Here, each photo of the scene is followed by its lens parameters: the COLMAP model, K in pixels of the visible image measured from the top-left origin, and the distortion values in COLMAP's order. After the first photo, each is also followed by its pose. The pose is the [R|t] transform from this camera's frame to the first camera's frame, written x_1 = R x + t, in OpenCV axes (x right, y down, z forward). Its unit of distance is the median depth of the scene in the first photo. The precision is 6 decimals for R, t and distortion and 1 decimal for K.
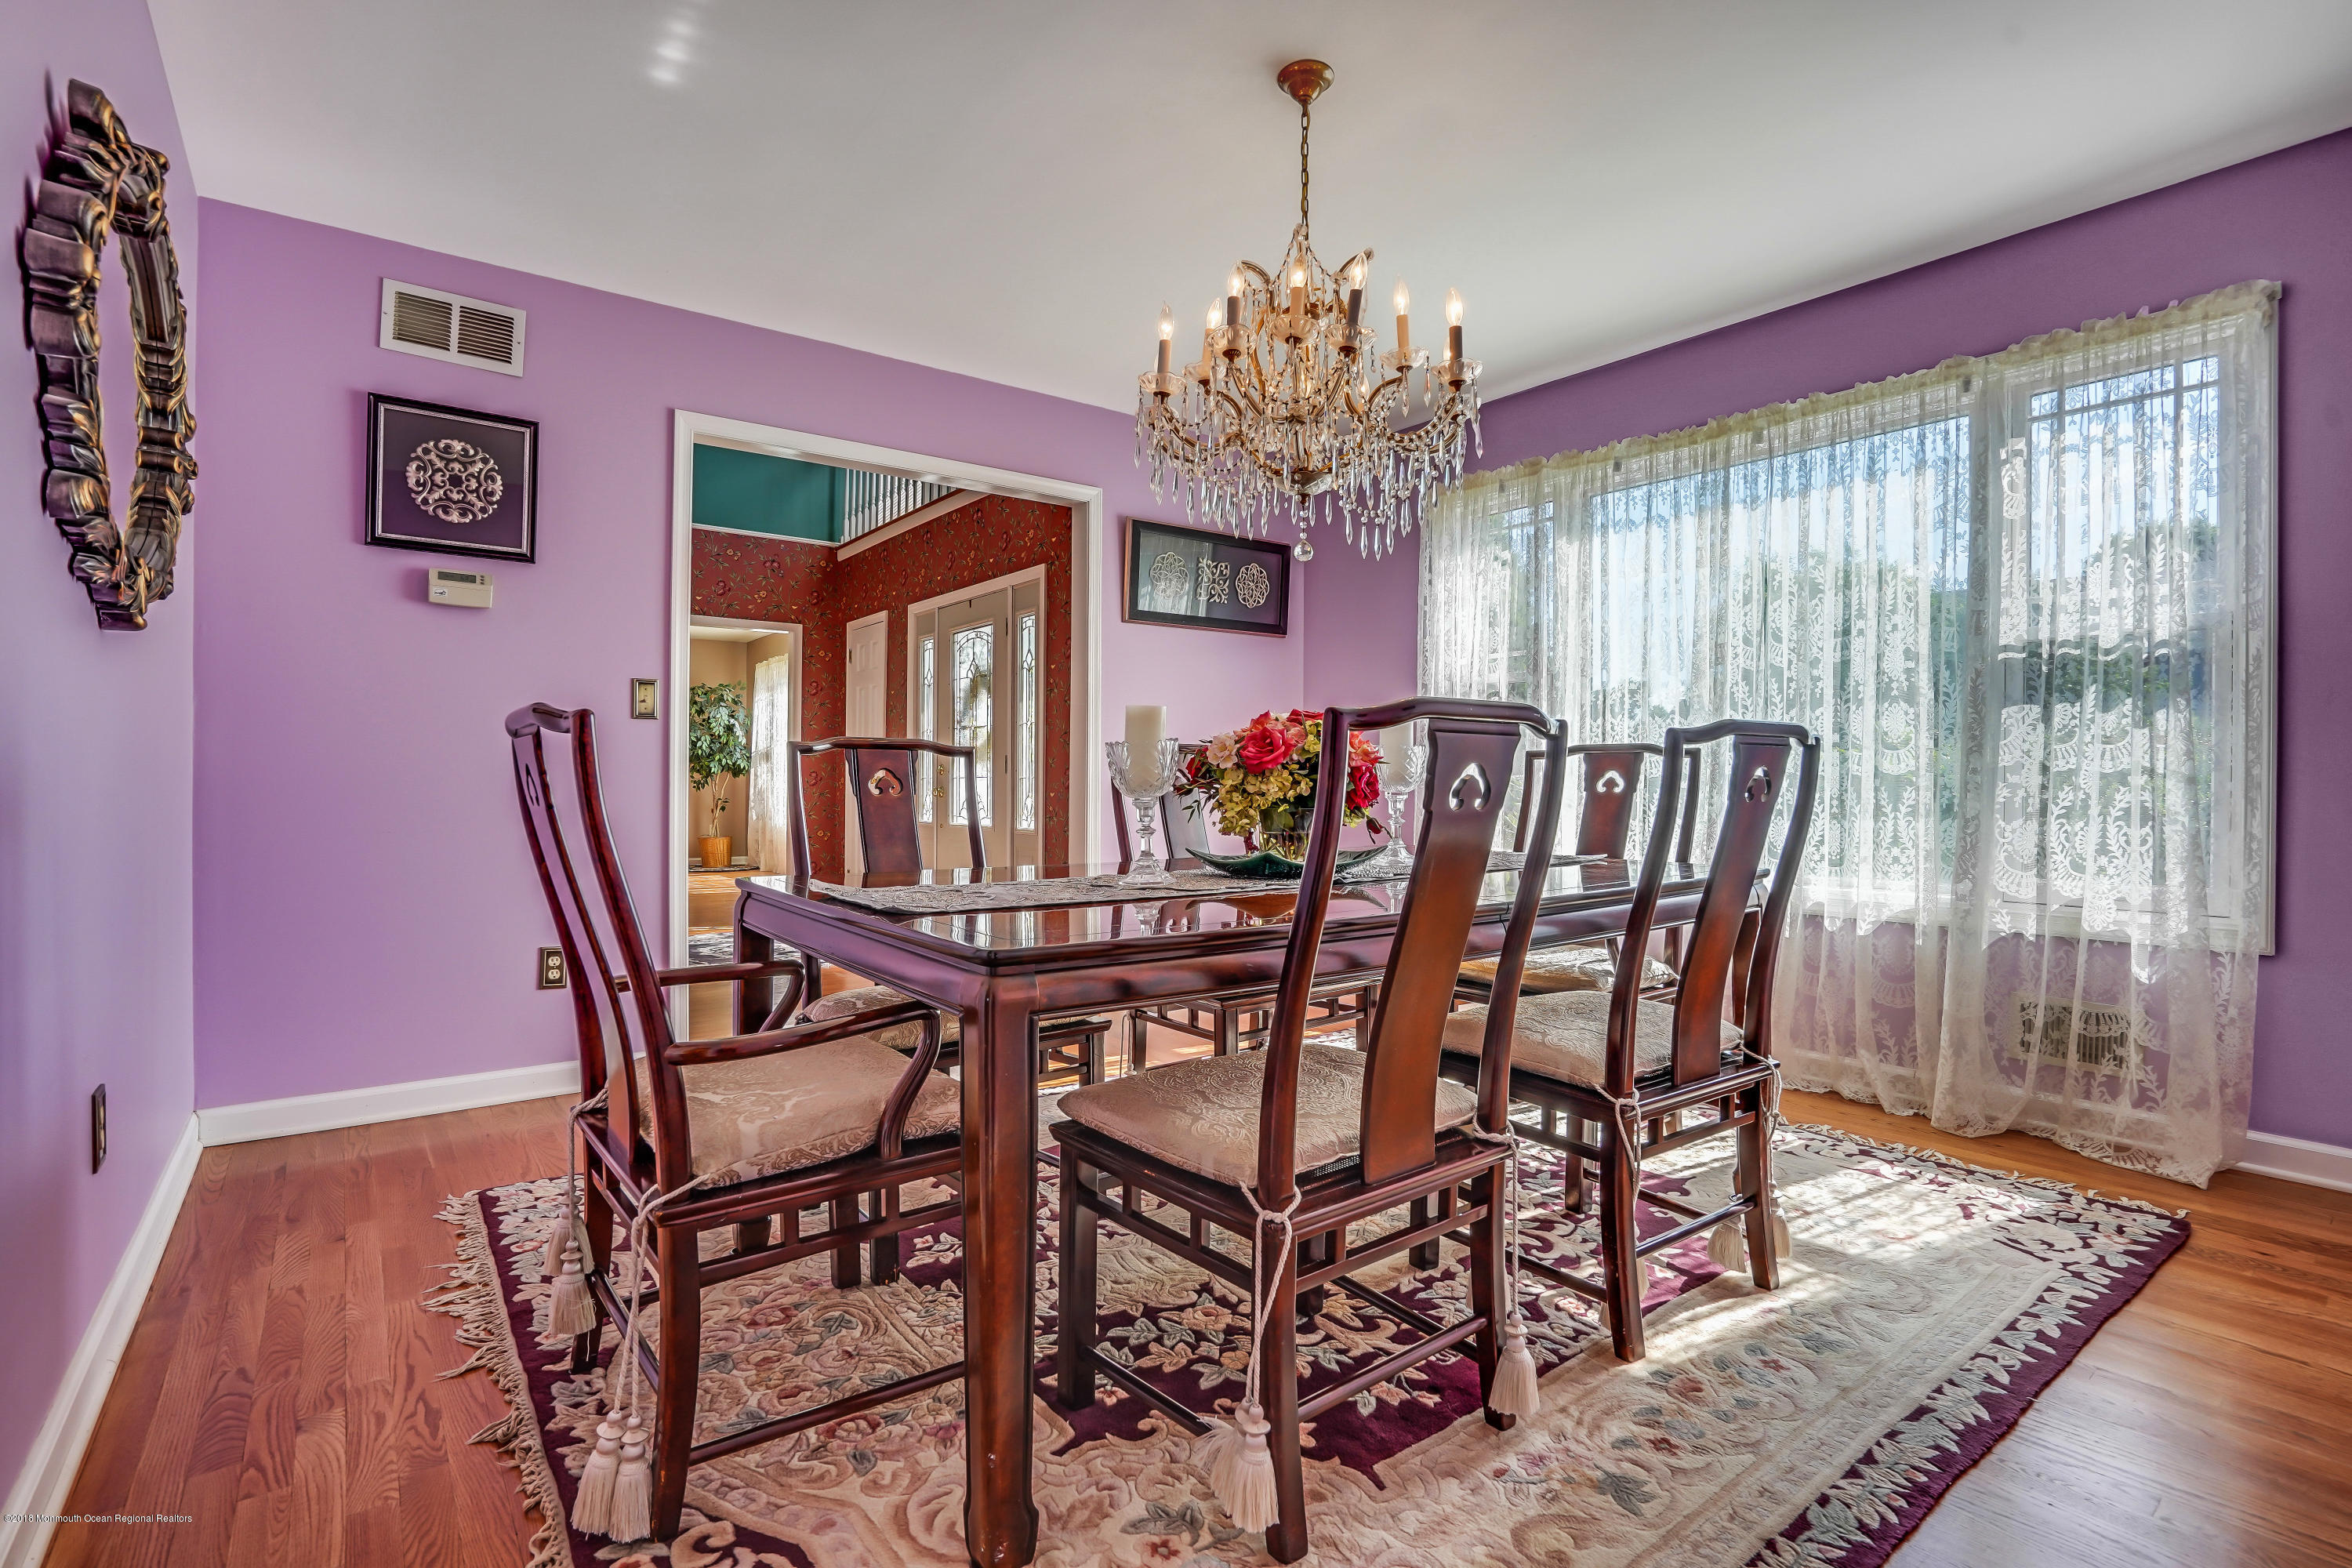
lens RADIAL K [[1084.7, 0, 1173.0], [0, 1084.7, 781.1], [0, 0, 1]] dist [-0.031797, -0.000151]
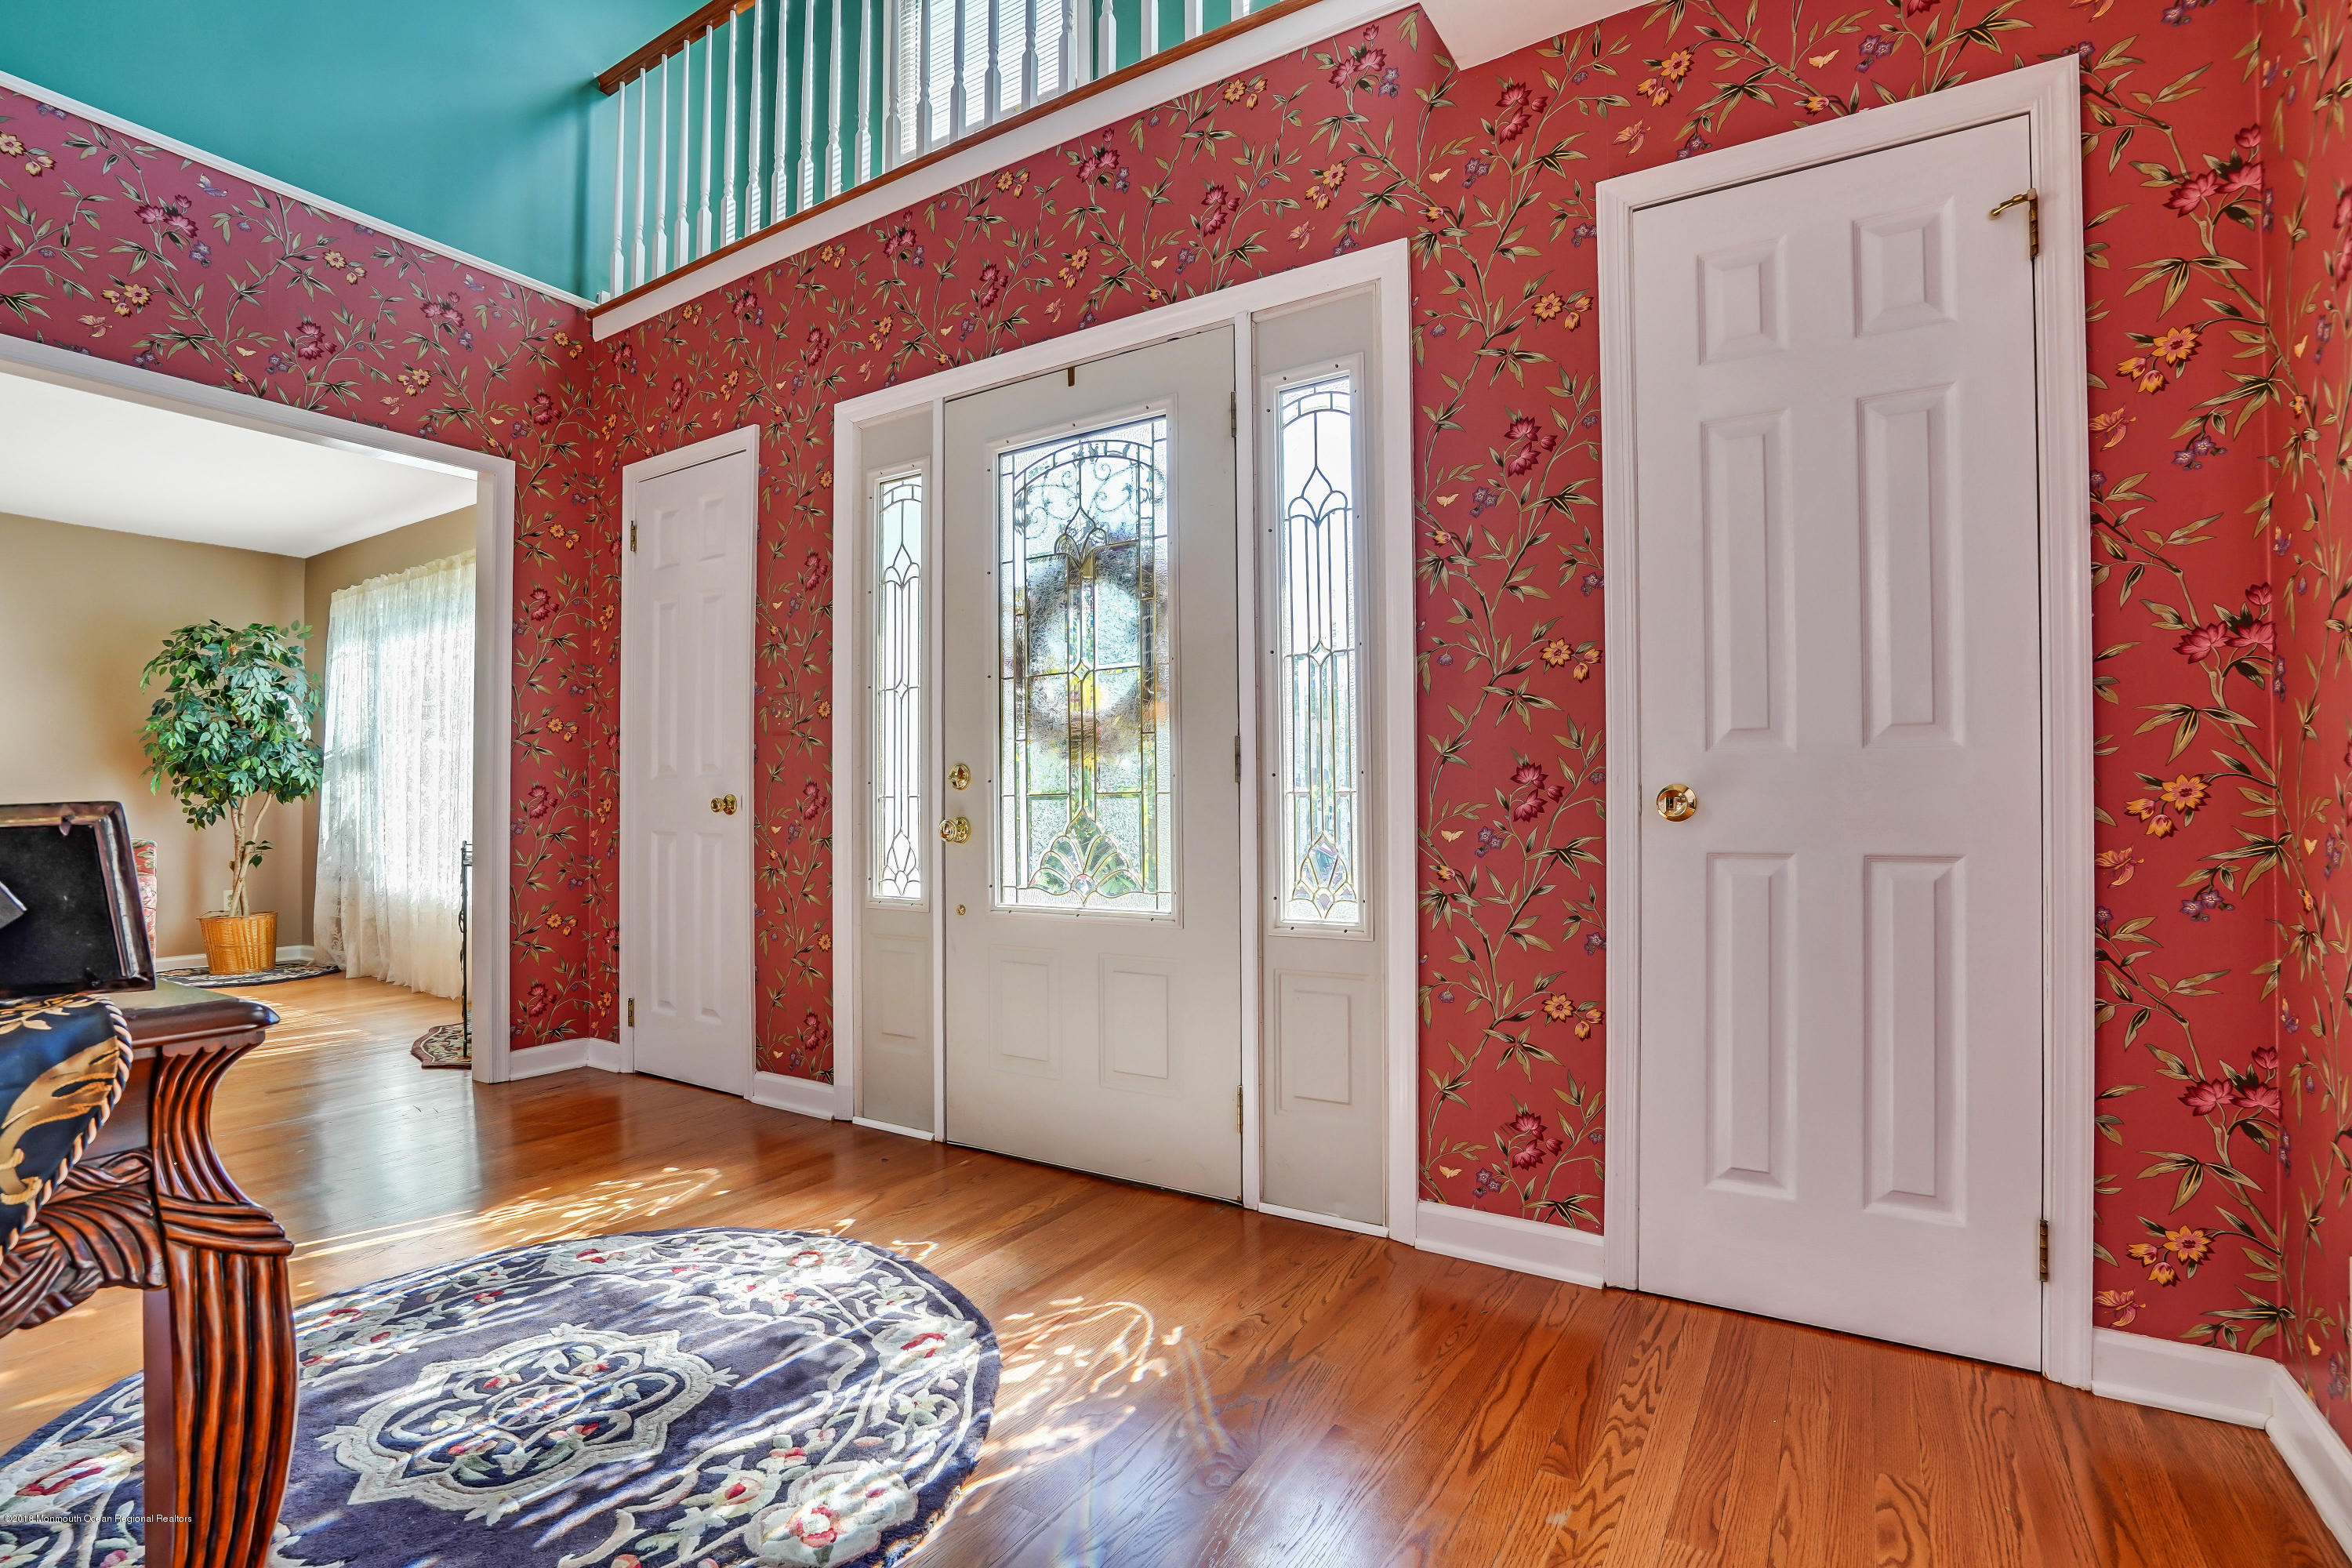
lens RADIAL K [[1084.7, 0, 1179.6], [0, 1084.7, 789.1], [0, 0, 1]] dist [-0.031797, -0.000151]
pose [[0.936009, -0.002769, 0.351965, -0.185311], [0.008403, 0.999860, -0.014480, 0.001412], [-0.351876, 0.016511, 0.935901, 0.373612]]
